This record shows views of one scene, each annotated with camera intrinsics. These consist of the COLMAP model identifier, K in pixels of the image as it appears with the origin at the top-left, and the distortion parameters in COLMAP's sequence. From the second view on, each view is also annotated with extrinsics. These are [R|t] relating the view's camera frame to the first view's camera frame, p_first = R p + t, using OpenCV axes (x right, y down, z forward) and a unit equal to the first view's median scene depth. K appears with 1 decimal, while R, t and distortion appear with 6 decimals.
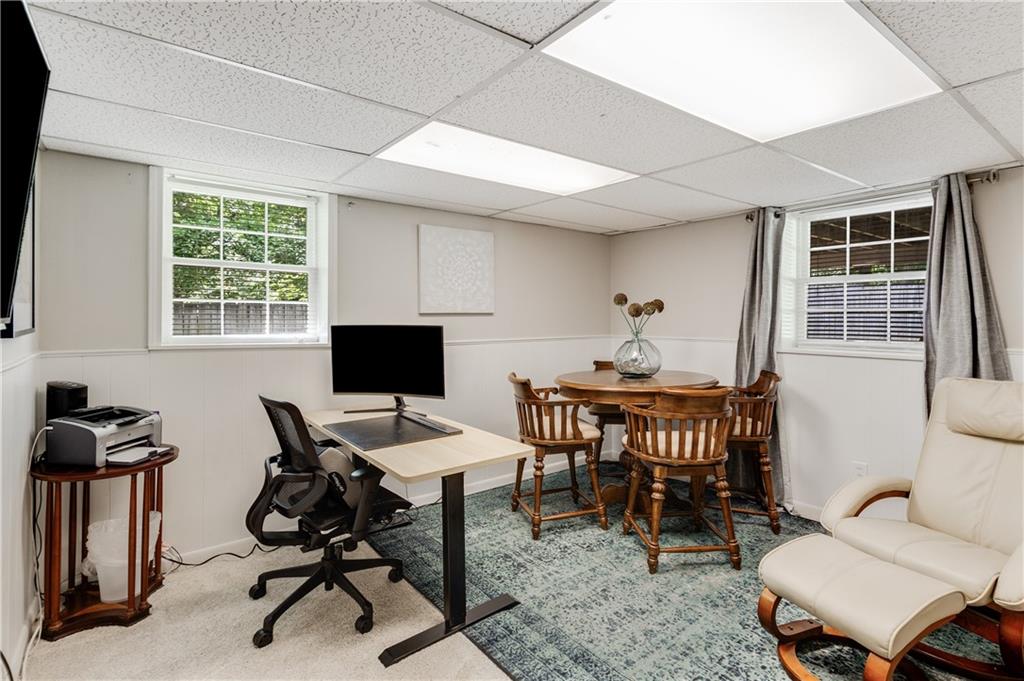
lens RADIAL K [[508.0, 0, 514.8], [0, 508.0, 330.4], [0, 0, 1]] dist [0.021799, -0.000678]
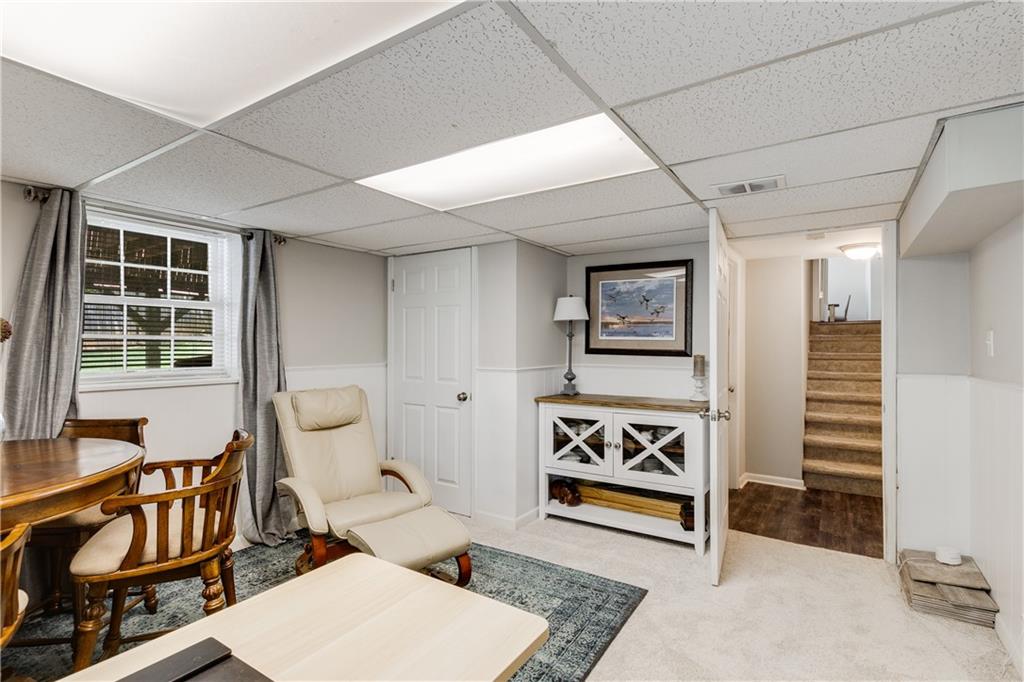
lens RADIAL K [[496.0, 0, 512.0], [0, 496.0, 341.0], [0, 0, 1]] dist [0.004947, -0.000159]
pose [[-0.347141, 0.002775, 0.937809, -0.397137], [0.023987, 0.999695, 0.005921, -0.023610], [-0.937506, 0.024551, -0.347102, 0.715432]]
